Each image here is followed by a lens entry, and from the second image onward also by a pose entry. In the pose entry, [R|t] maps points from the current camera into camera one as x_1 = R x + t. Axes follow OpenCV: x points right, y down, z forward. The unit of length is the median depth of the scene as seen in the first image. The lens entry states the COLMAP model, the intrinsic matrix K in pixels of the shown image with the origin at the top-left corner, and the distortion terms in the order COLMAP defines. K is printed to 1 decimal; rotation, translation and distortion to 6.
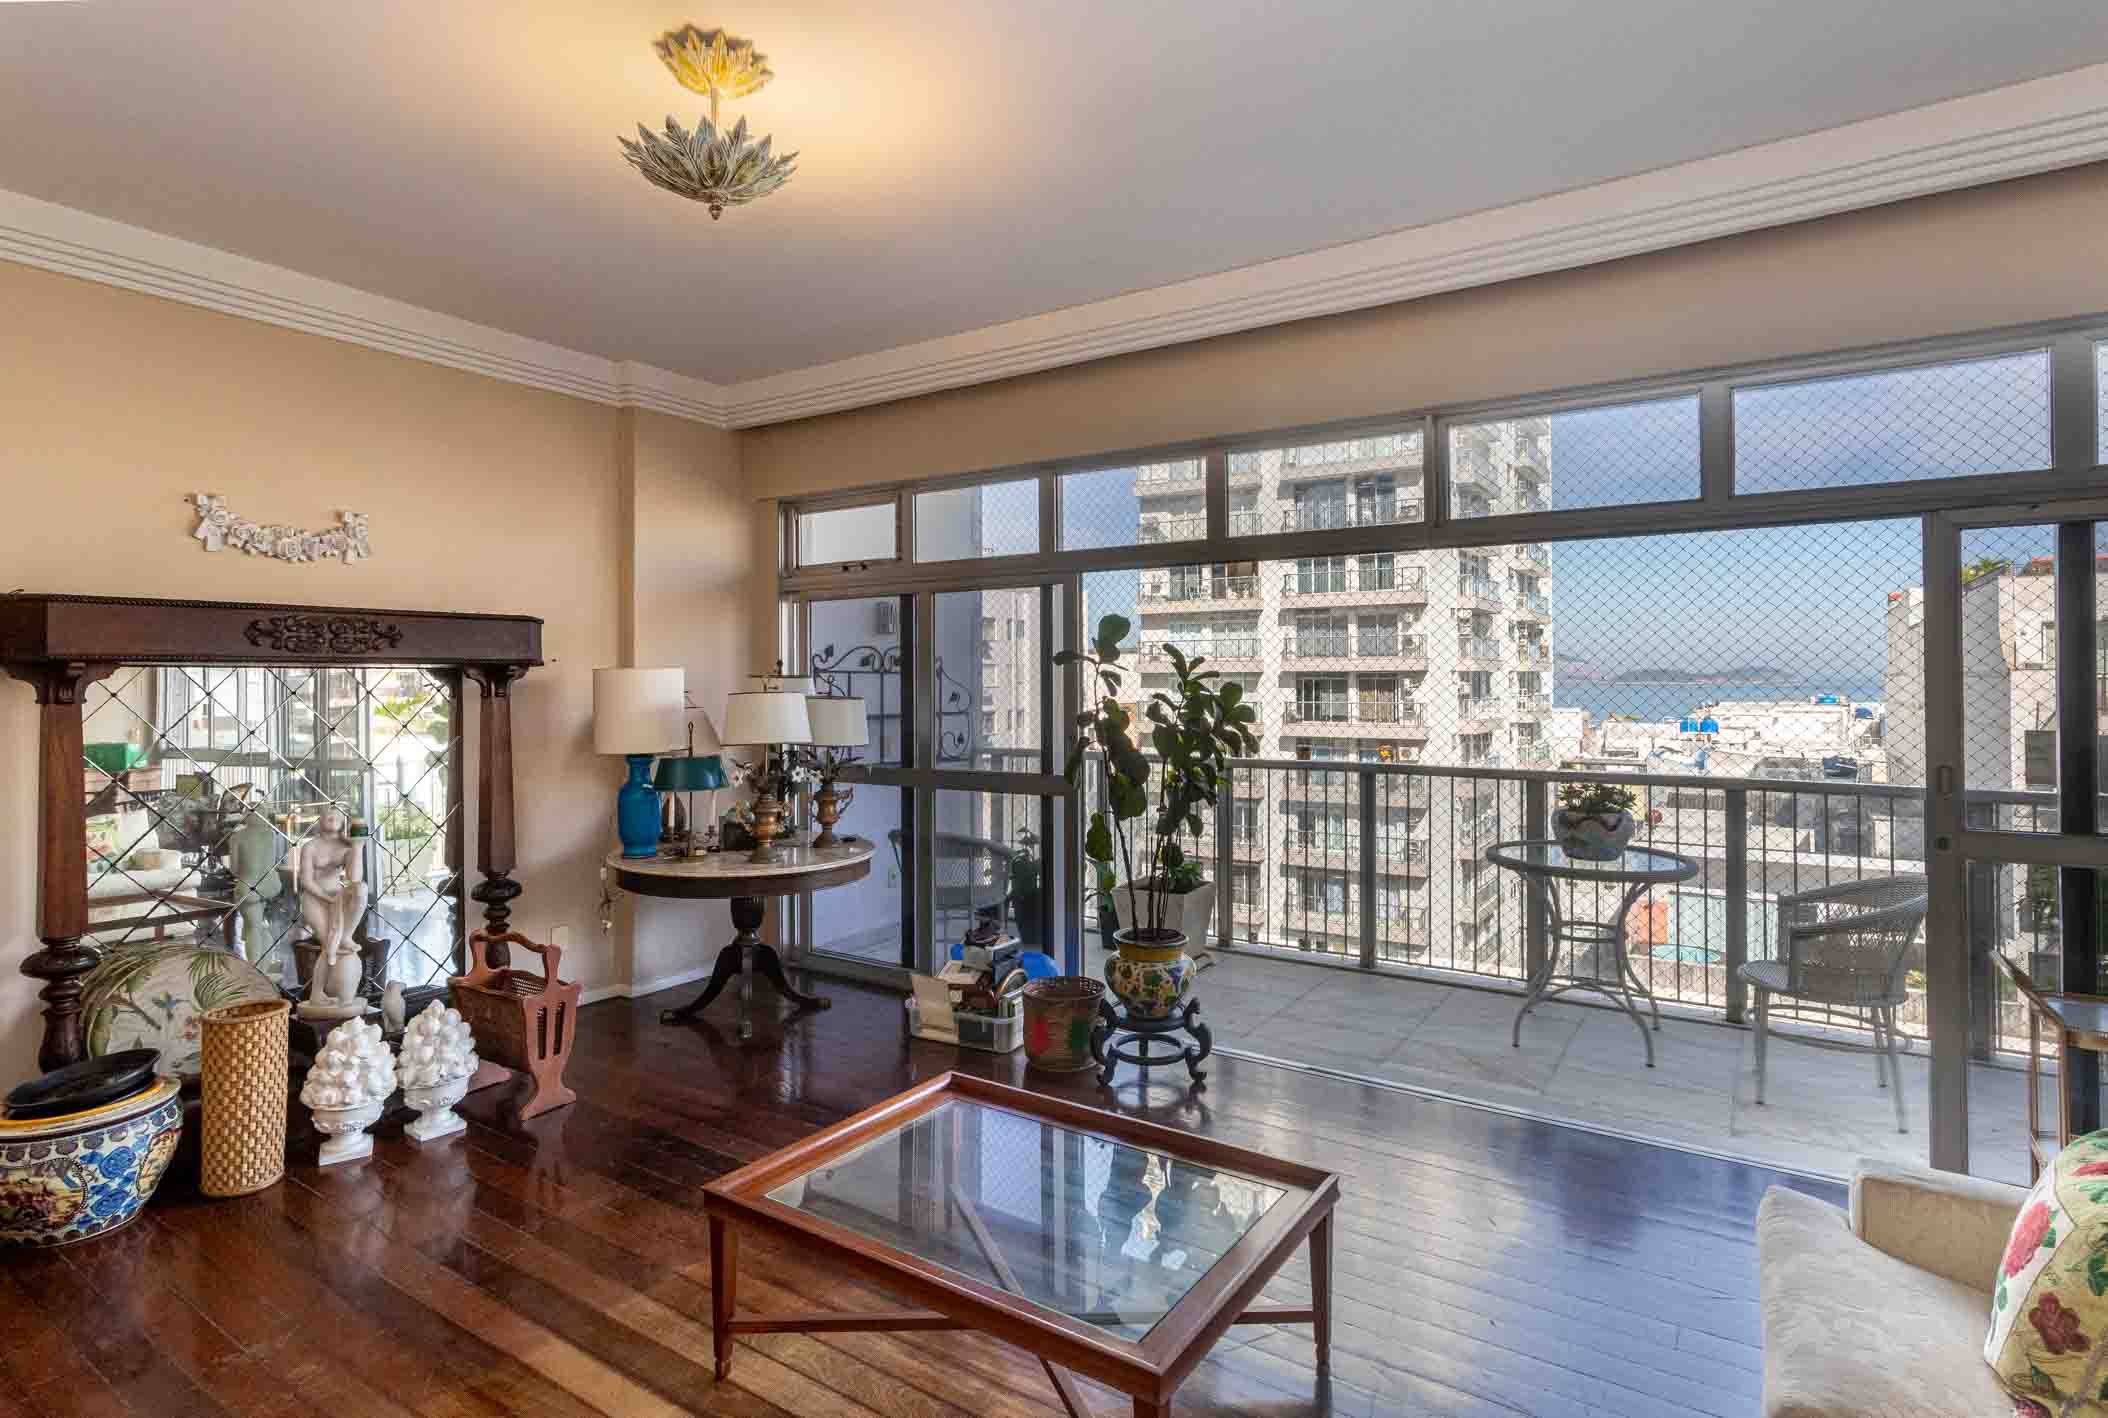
lens RADIAL K [[1043.0, 0, 1026.2], [0, 1043.0, 677.0], [0, 0, 1]] dist [0.001373, 0.000124]
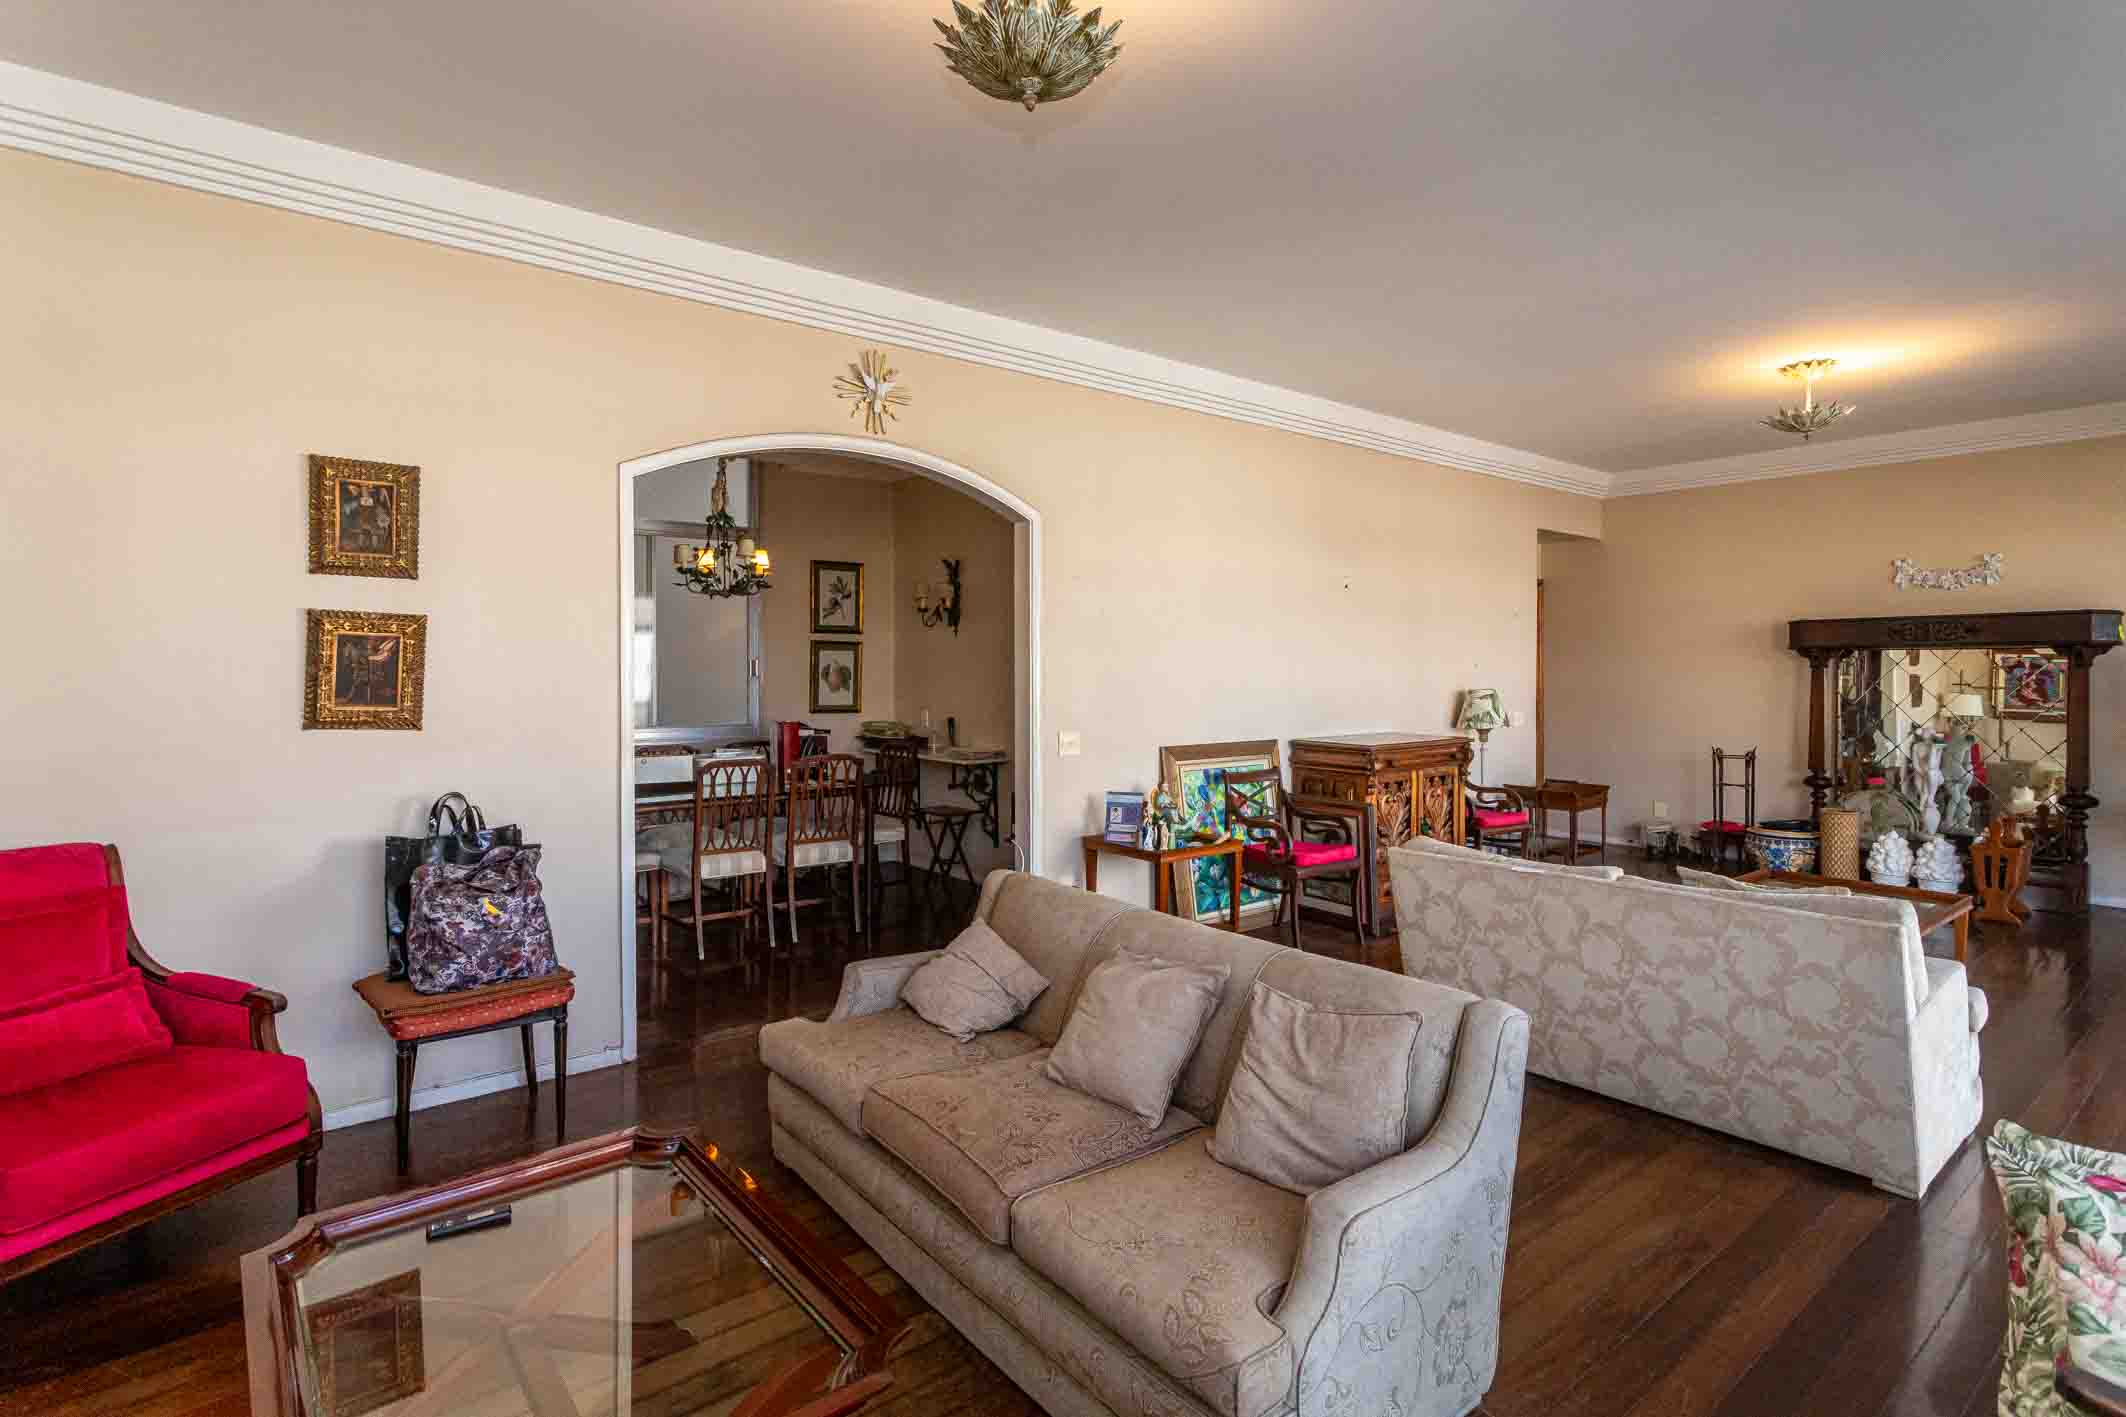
lens RADIAL K [[972.5, 0, 1103.6], [0, 972.5, 671.3], [0, 0, 1]] dist [0.008143, 0.000119]
pose [[-0.301480, 0.007331, -0.953444, 0.950795], [0.004816, 0.999969, 0.006166, 0.008726], [0.953460, -0.002733, -0.301506, 0.096664]]
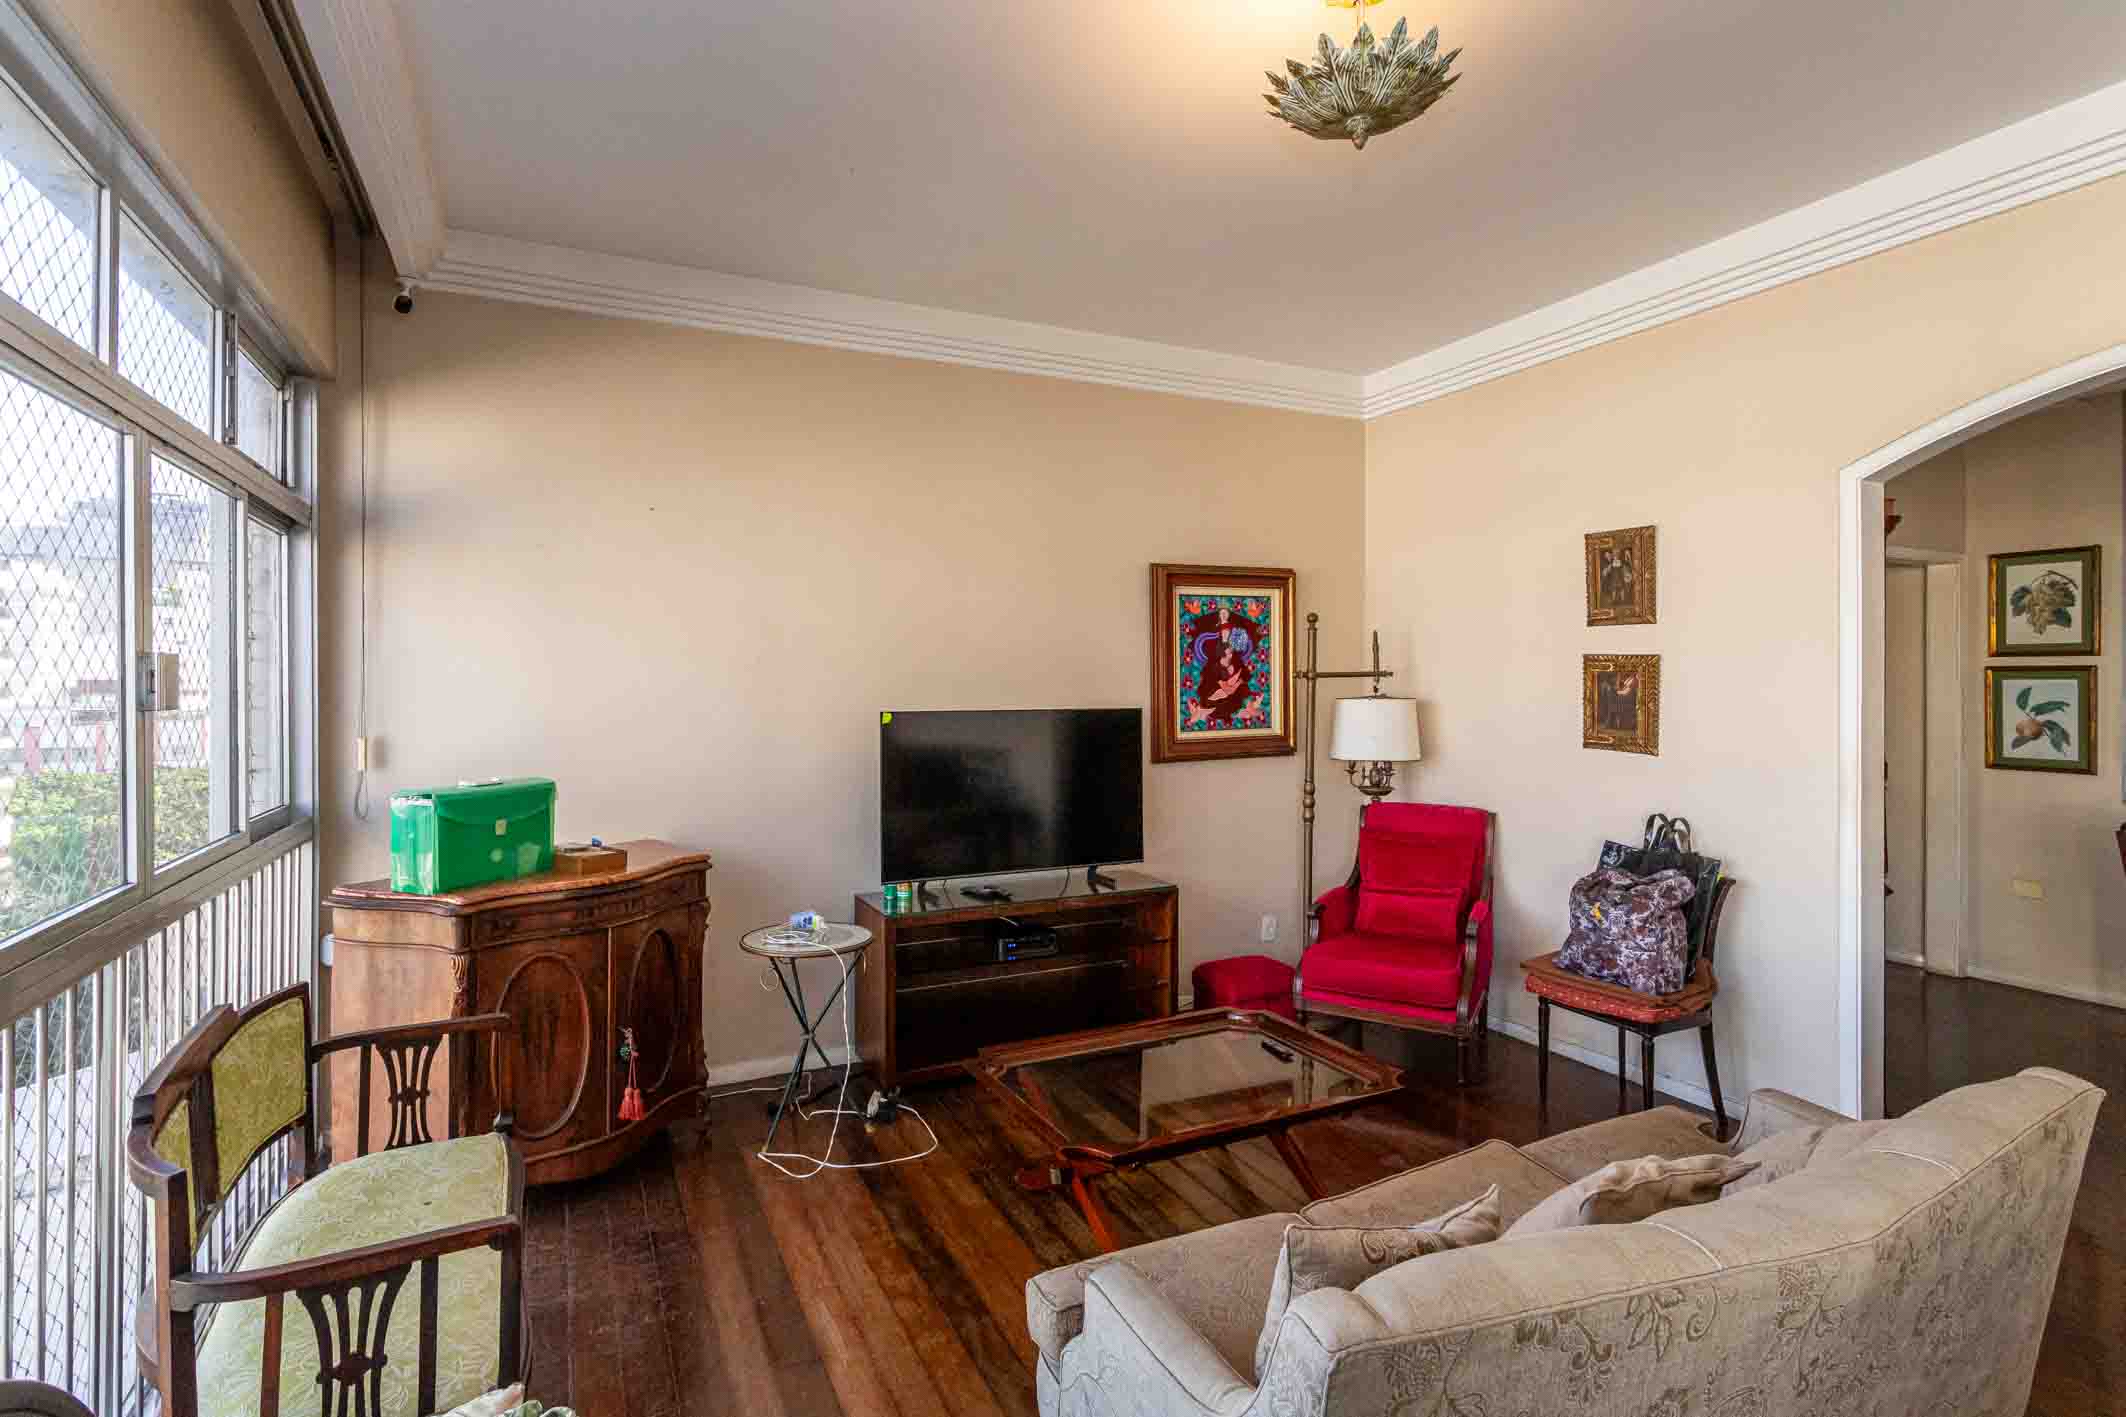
lens RADIAL K [[1032.2, 0, 1055.1], [0, 1032.2, 683.0], [0, 0, 1]] dist [-0.000356, 0.000160]
pose [[-0.867785, 0.005758, 0.496907, 0.531145], [0.002457, 0.999970, -0.007295, 0.000387], [-0.496934, -0.005110, -0.867773, 0.338635]]
